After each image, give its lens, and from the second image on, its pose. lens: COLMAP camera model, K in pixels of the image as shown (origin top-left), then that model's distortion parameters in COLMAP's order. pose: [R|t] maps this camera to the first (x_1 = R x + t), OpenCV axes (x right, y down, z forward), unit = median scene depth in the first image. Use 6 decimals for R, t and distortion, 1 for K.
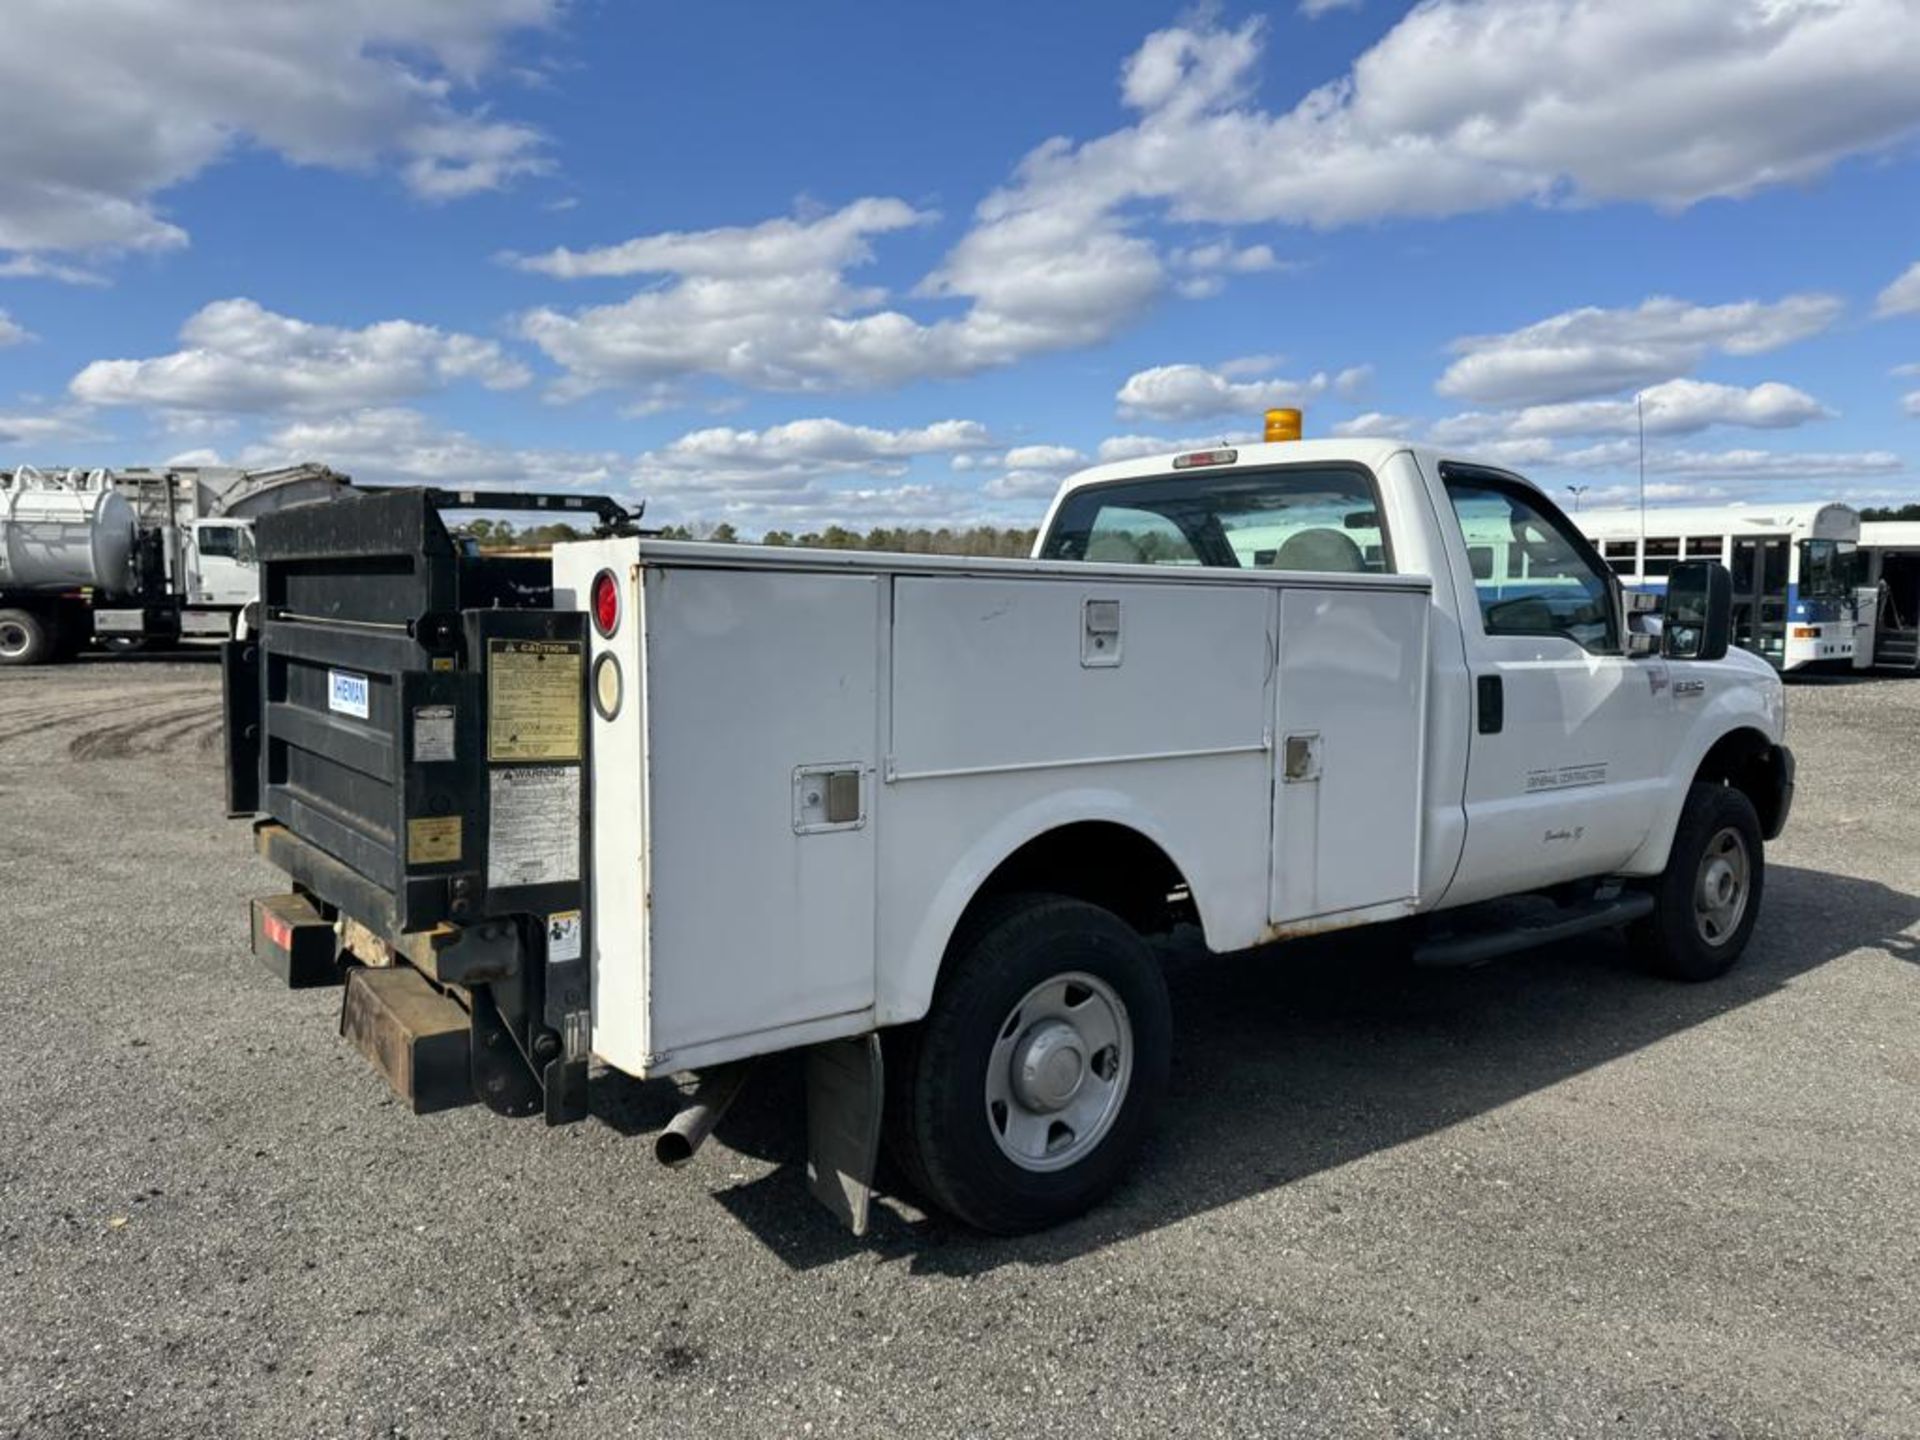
lens RADIAL K [[1334.5, 0, 950.2], [0, 1334.5, 742.8], [0, 0, 1]] dist [0.071008, -0.085078]
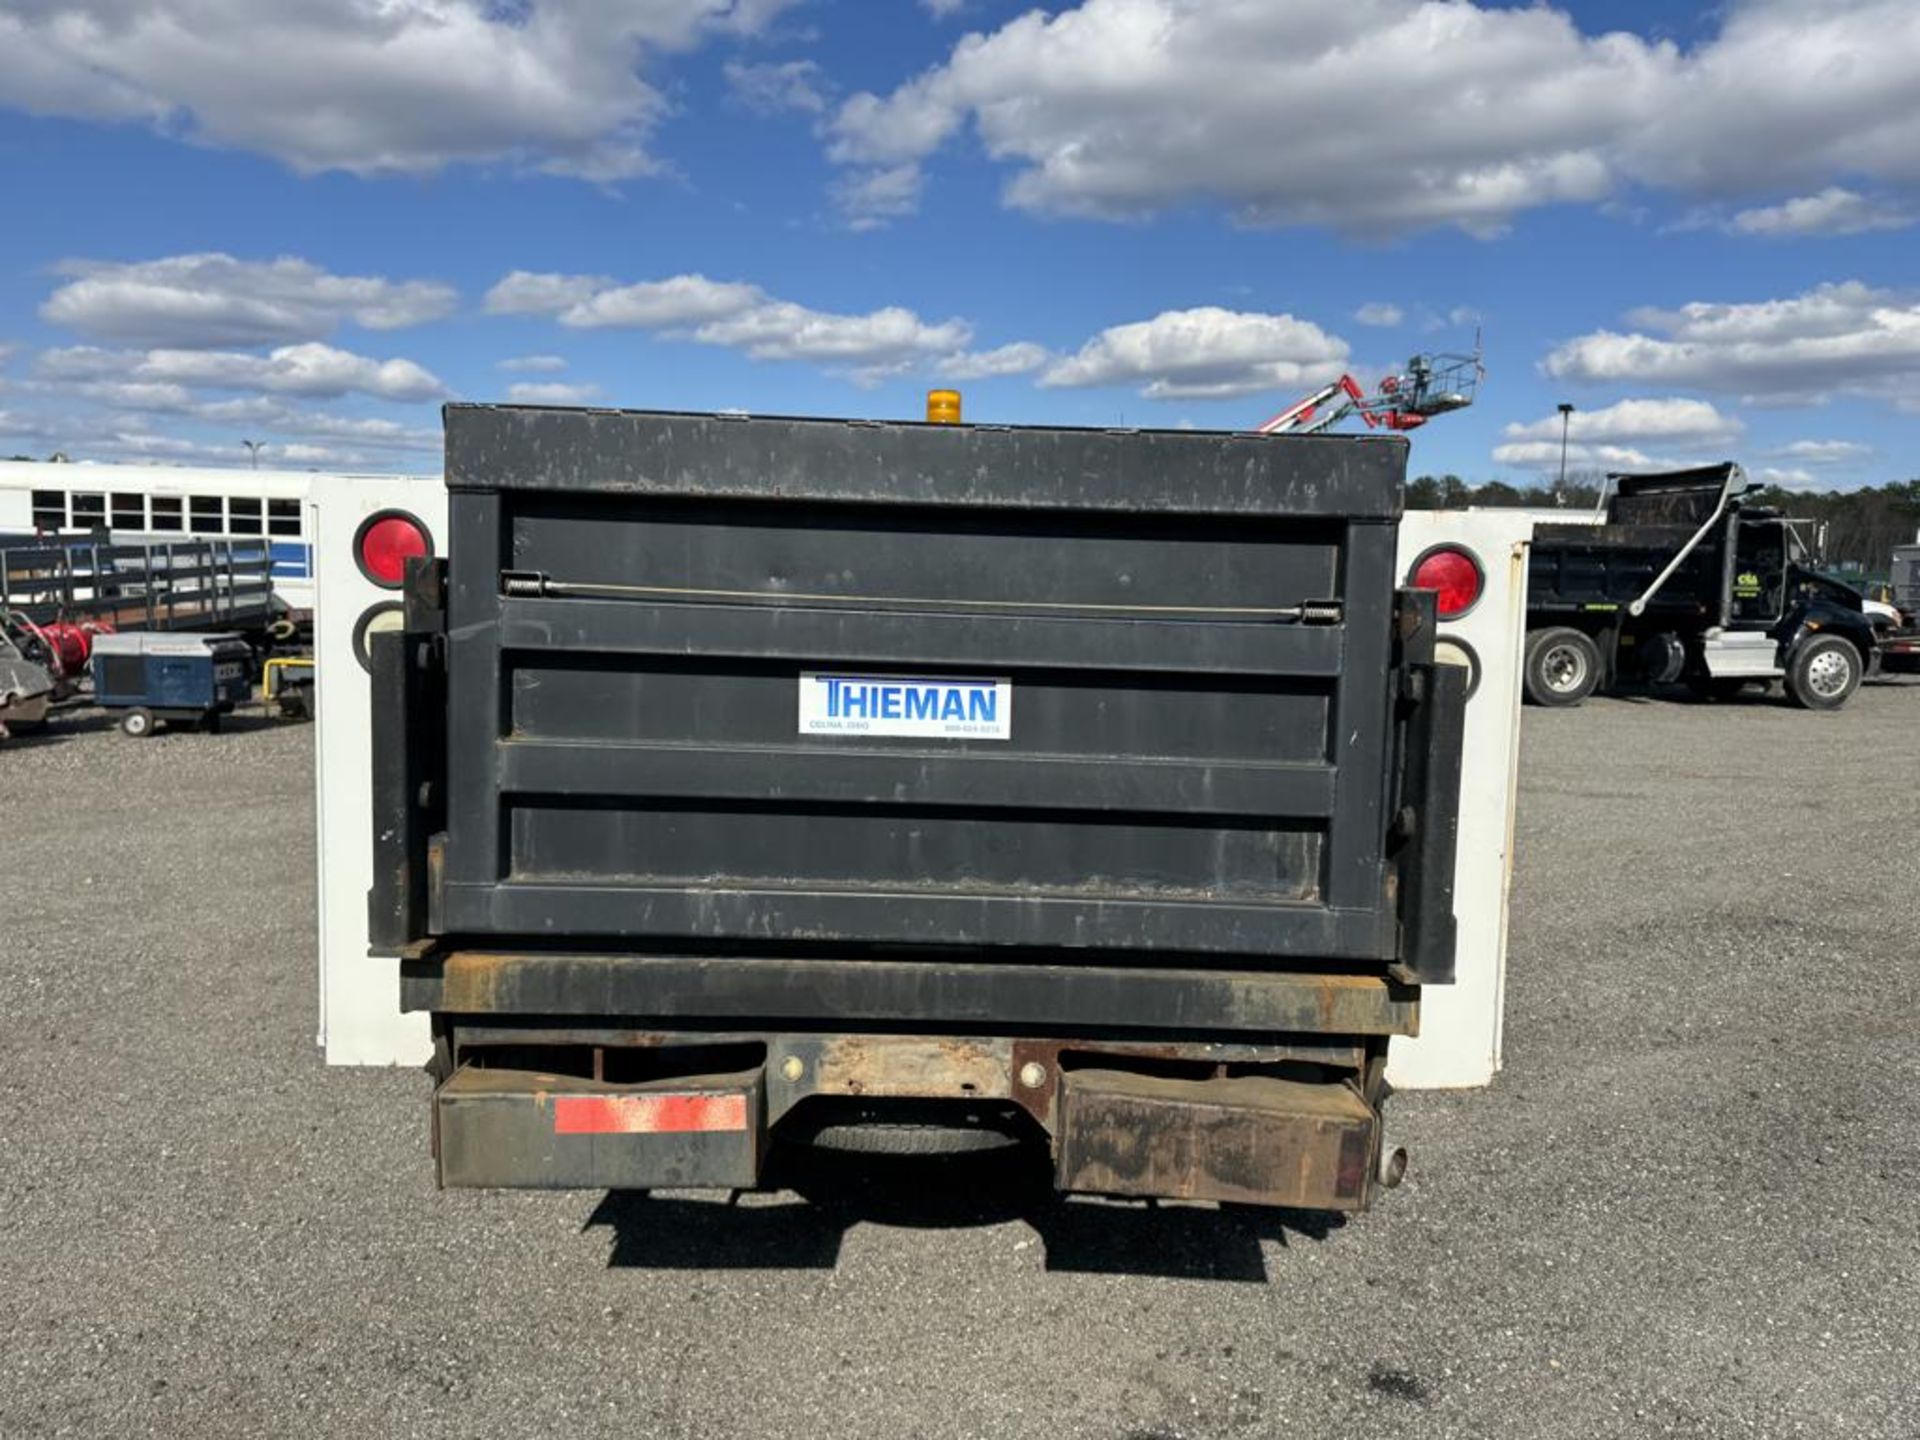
lens RADIAL K [[1363.0, 0, 960.0], [0, 1363.0, 720.0], [0, 0, 1]] dist [0.034758, -0.040149]
pose [[0.610902, -0.071314, 0.788488, -0.861167], [0.062984, 0.997156, 0.041389, -0.050493], [-0.789197, 0.024377, 0.613656, 0.496809]]
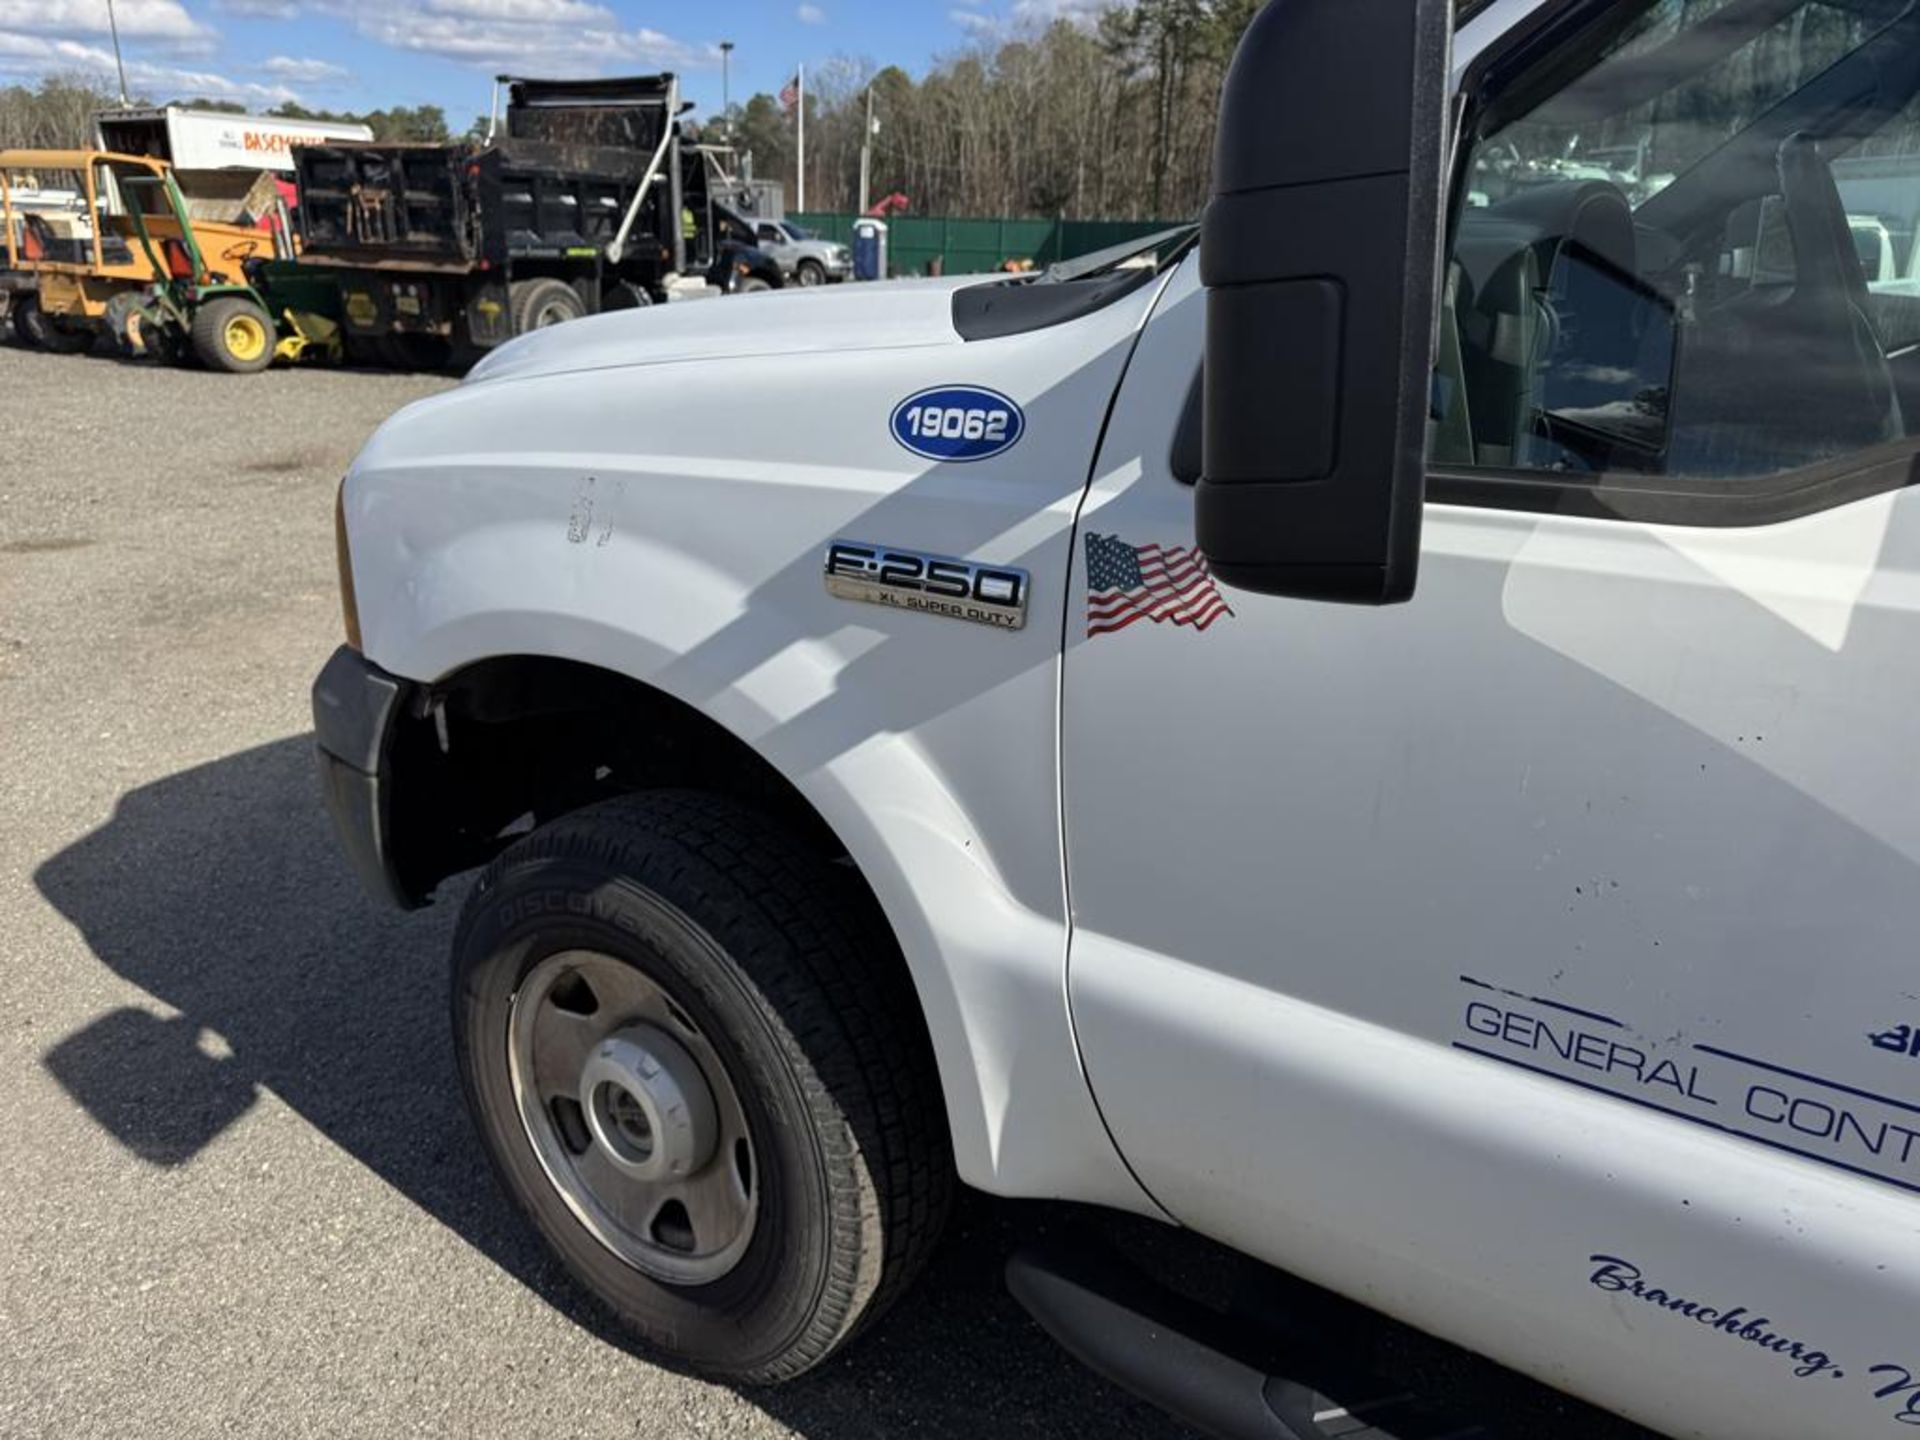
lens RADIAL K [[1354.1, 0, 958.0], [0, 1354.1, 730.9], [0, 0, 1]] dist [-0.004622, -0.002860]
pose [[-0.312854, -0.334177, 0.889071, 0.073090], [0.073668, 0.924703, 0.373493, -0.211650], [-0.946940, 0.182345, -0.264679, 1.992049]]
